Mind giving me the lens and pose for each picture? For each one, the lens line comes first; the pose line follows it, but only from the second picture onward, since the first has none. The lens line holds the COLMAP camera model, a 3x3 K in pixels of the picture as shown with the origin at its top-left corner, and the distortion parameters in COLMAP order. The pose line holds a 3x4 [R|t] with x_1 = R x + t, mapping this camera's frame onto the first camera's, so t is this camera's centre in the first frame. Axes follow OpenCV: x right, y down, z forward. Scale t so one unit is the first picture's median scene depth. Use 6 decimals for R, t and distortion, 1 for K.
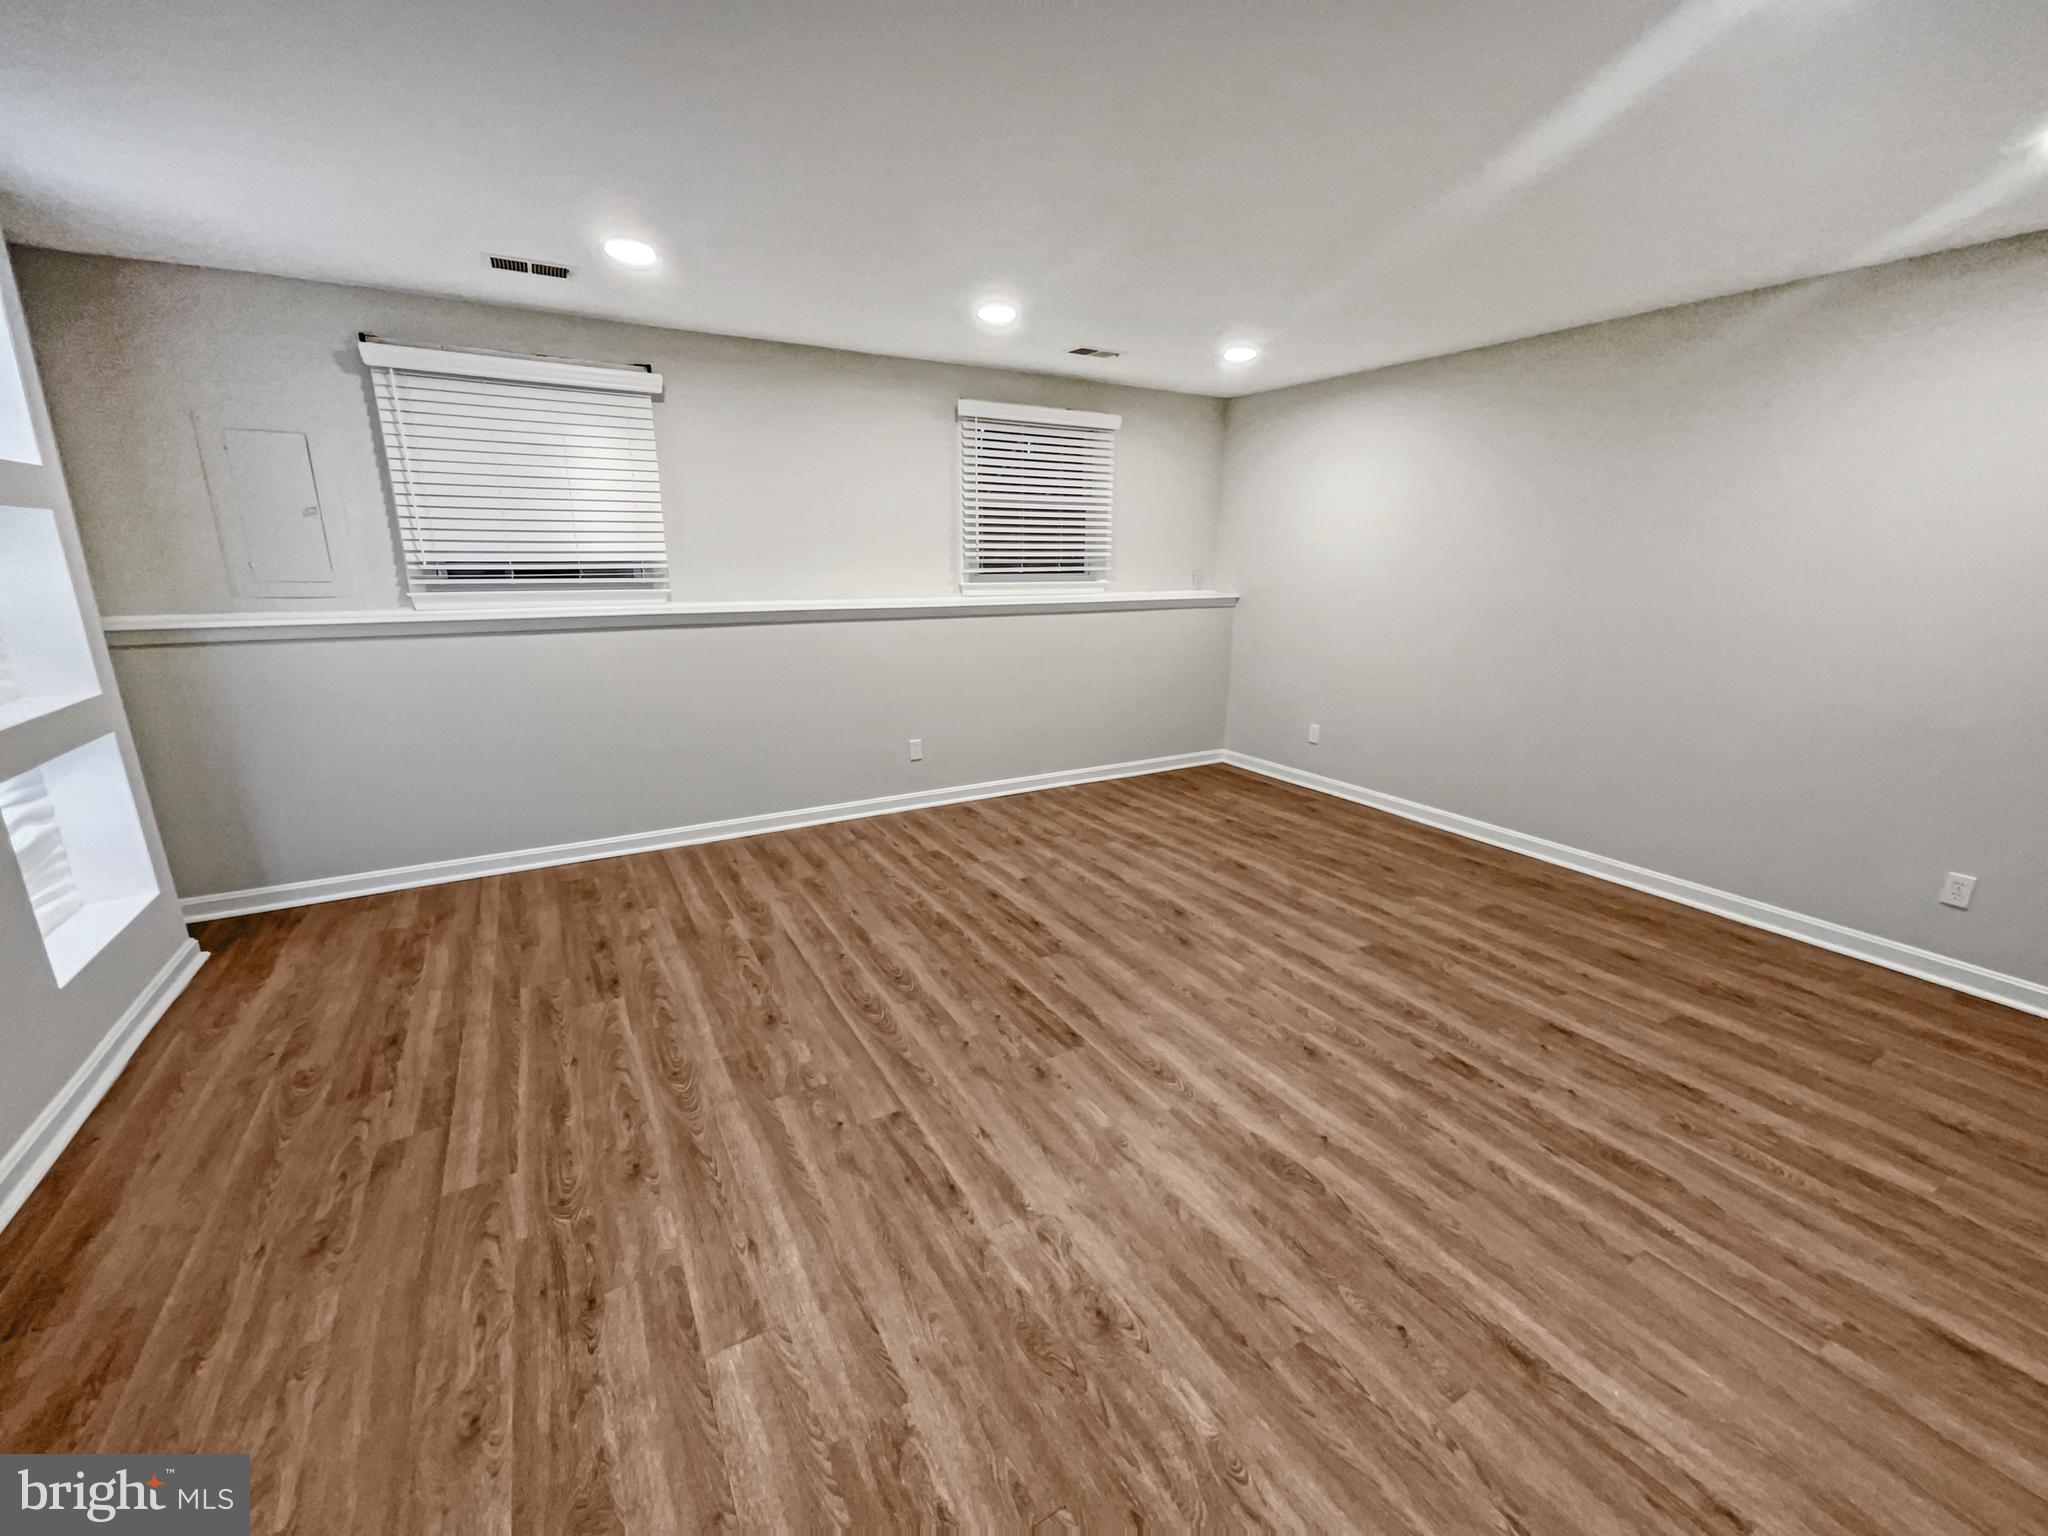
lens RADIAL K [[831.1, 0, 1025.3], [0, 831.1, 766.0], [0, 0, 1]] dist [-0.004523, -0.000026]
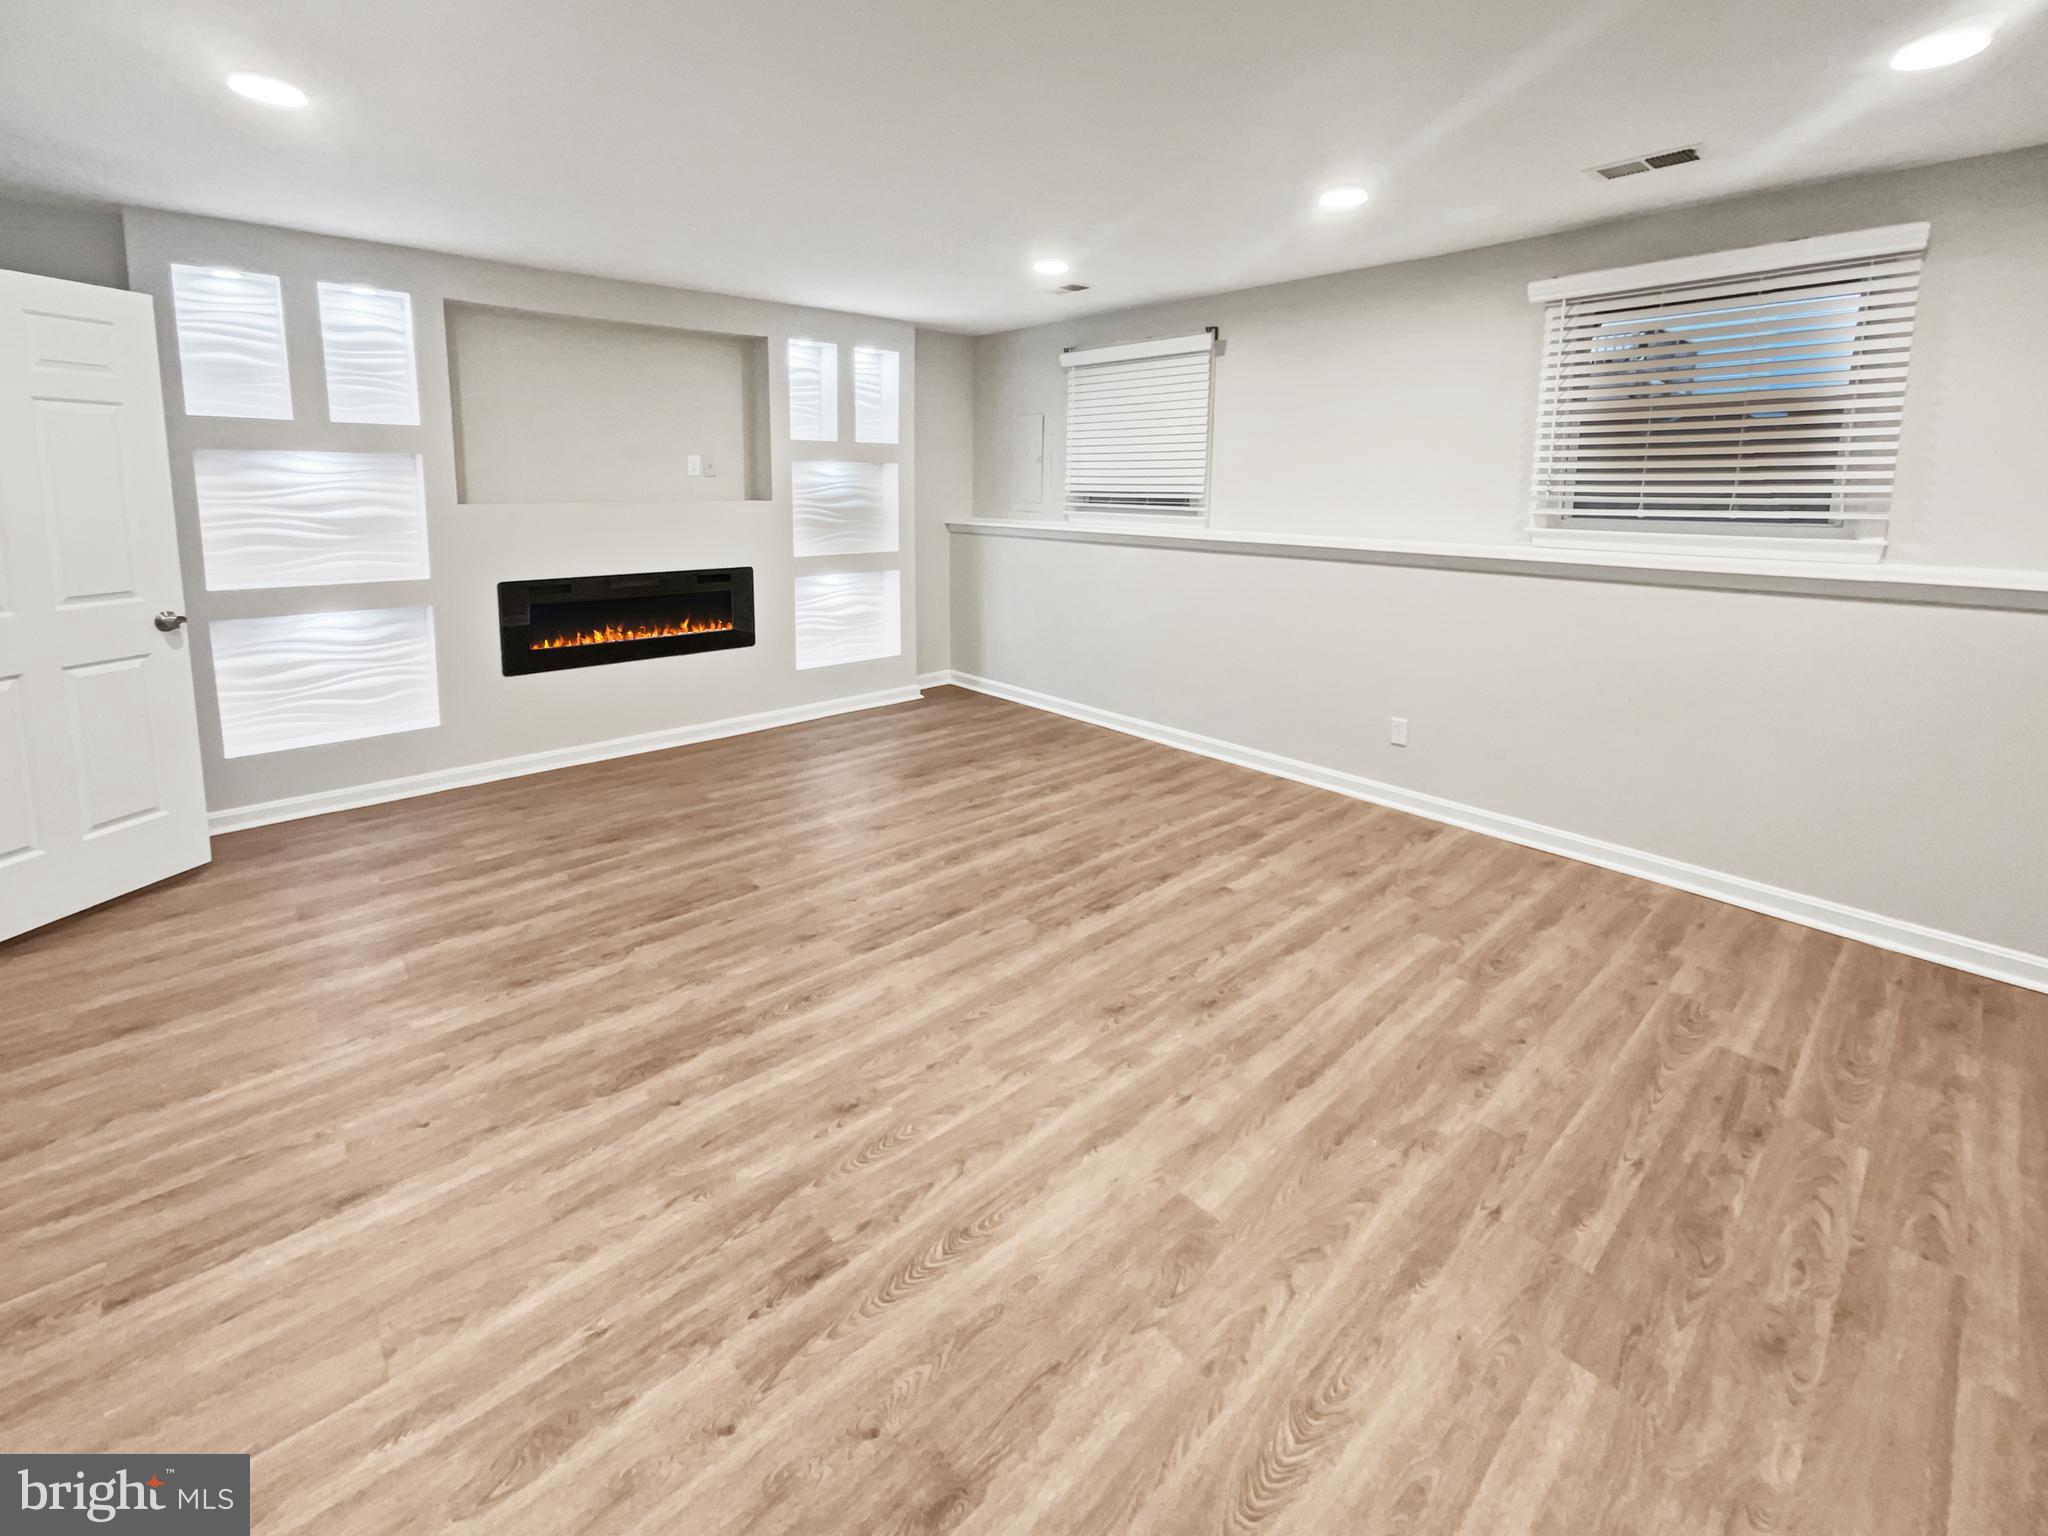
lens RADIAL K [[831.1, 0, 968.2], [0, 831.1, 581.0], [0, 0, 1]] dist [-0.004523, -0.000026]
pose [[0.209226, 0.110160, -0.971643, 0.837970], [-0.249018, 0.966879, 0.055998, -0.158431], [0.945629, 0.230240, 0.229728, 0.645778]]
